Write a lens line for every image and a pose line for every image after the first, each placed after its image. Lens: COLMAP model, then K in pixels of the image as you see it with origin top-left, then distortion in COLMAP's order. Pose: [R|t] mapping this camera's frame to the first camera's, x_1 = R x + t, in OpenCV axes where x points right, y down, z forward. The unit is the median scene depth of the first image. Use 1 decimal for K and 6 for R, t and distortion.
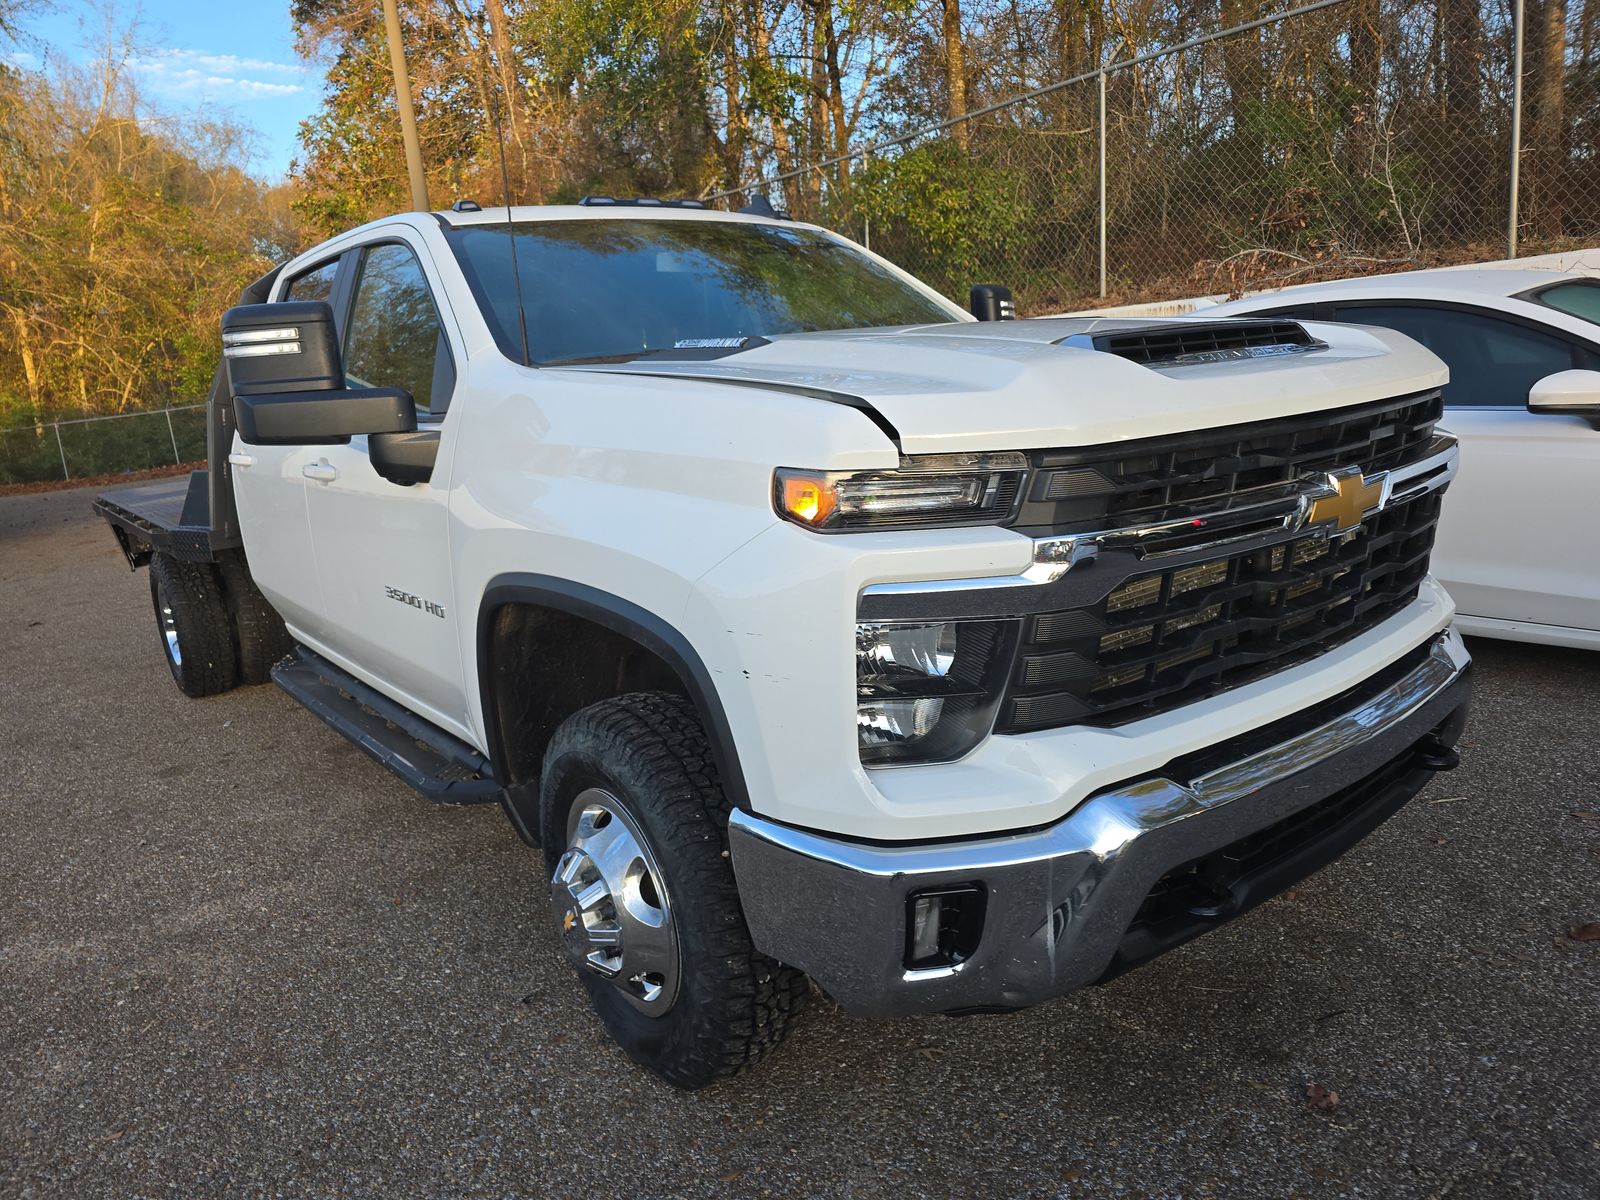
lens RADIAL K [[1228.1, 0, 806.9], [0, 1228.1, 614.2], [0, 0, 1]] dist [0.071740, -0.041173]
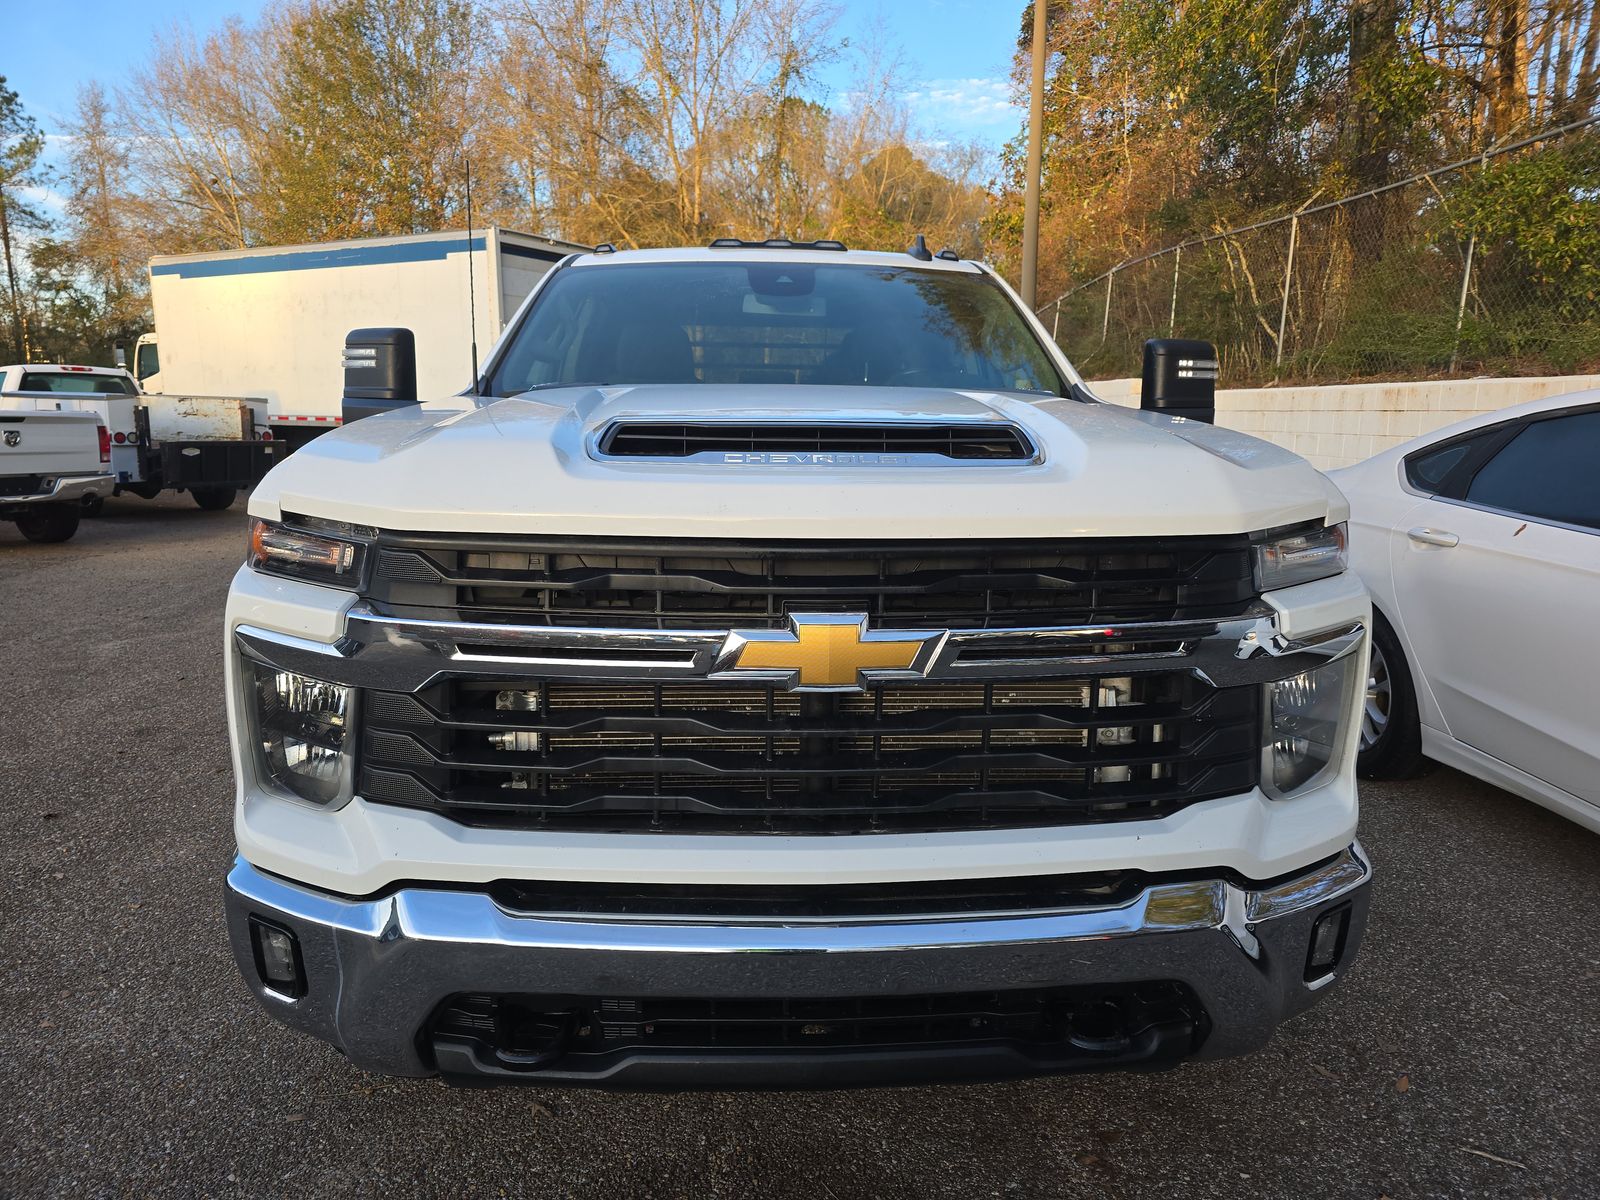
lens RADIAL K [[1228.1, 0, 806.9], [0, 1228.1, 614.2], [0, 0, 1]] dist [0.071740, -0.041173]
pose [[0.787813, 0.191563, -0.585367, 0.170285], [-0.191872, 0.979441, 0.062295, -0.030877], [0.585266, 0.063239, 0.808371, 0.062613]]
